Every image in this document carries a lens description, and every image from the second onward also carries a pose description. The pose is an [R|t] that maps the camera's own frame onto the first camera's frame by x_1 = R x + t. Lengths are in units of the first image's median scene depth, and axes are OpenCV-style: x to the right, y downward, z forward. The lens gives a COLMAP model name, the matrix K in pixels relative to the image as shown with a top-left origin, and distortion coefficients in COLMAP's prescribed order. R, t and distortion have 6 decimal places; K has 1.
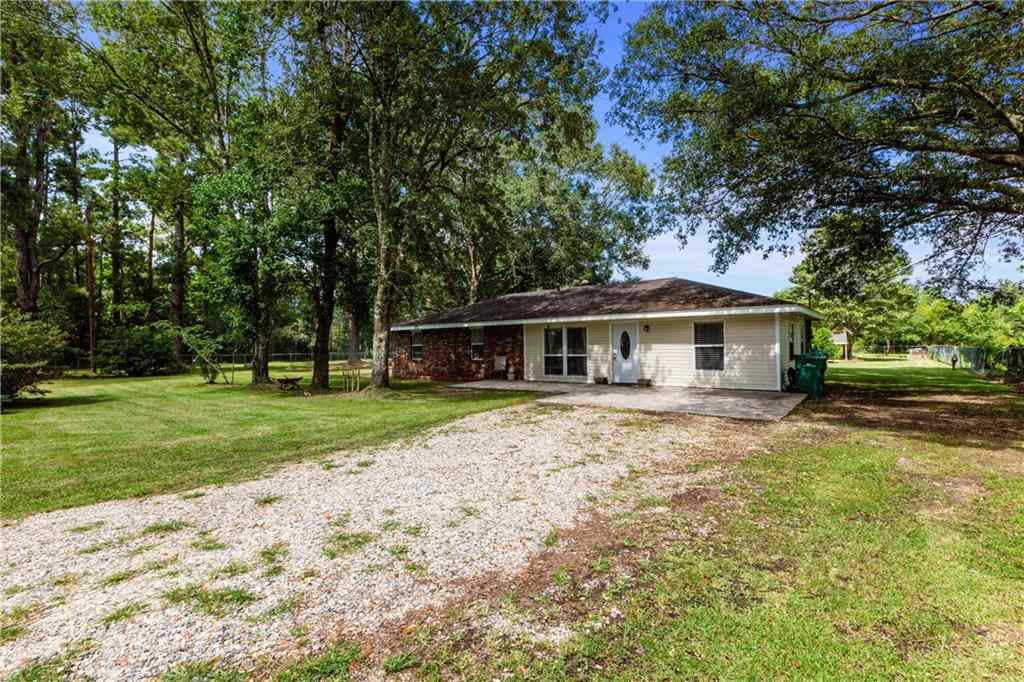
lens RADIAL K [[463.8, 0, 512.0], [0, 463.8, 341.0], [0, 0, 1]] dist [0.000089, 0.000095]
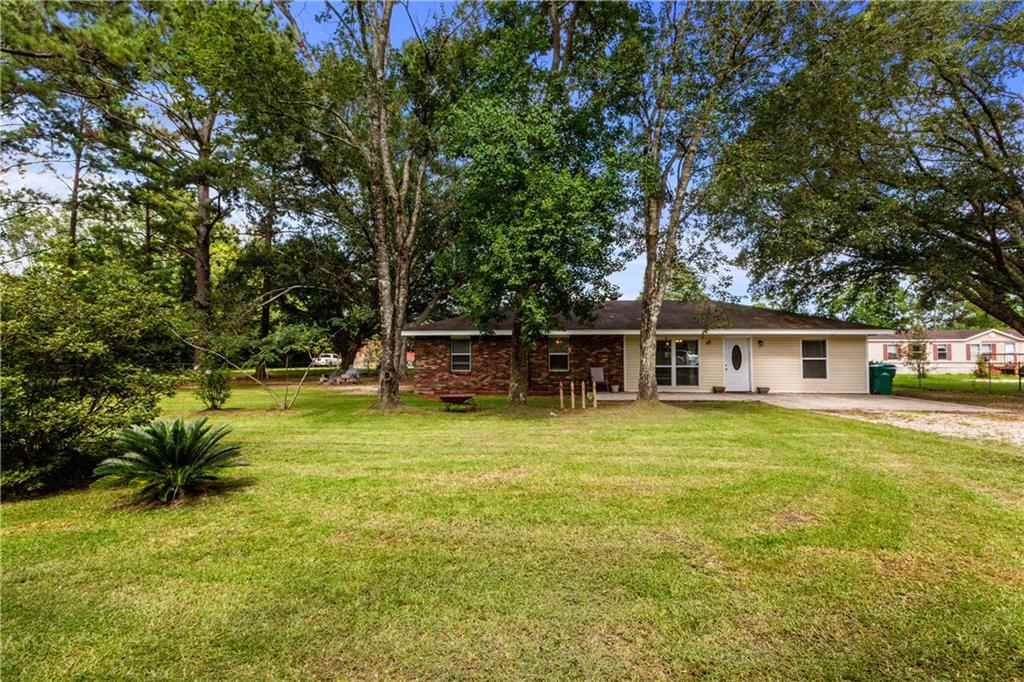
lens RADIAL K [[463.8, 0, 512.0], [0, 463.8, 341.0], [0, 0, 1]] dist [0.000089, 0.000095]
pose [[0.850861, 0.030746, 0.524491, -0.753973], [-0.015788, 0.999332, -0.032969, 0.014375], [-0.525154, 0.019771, 0.850778, 0.317751]]
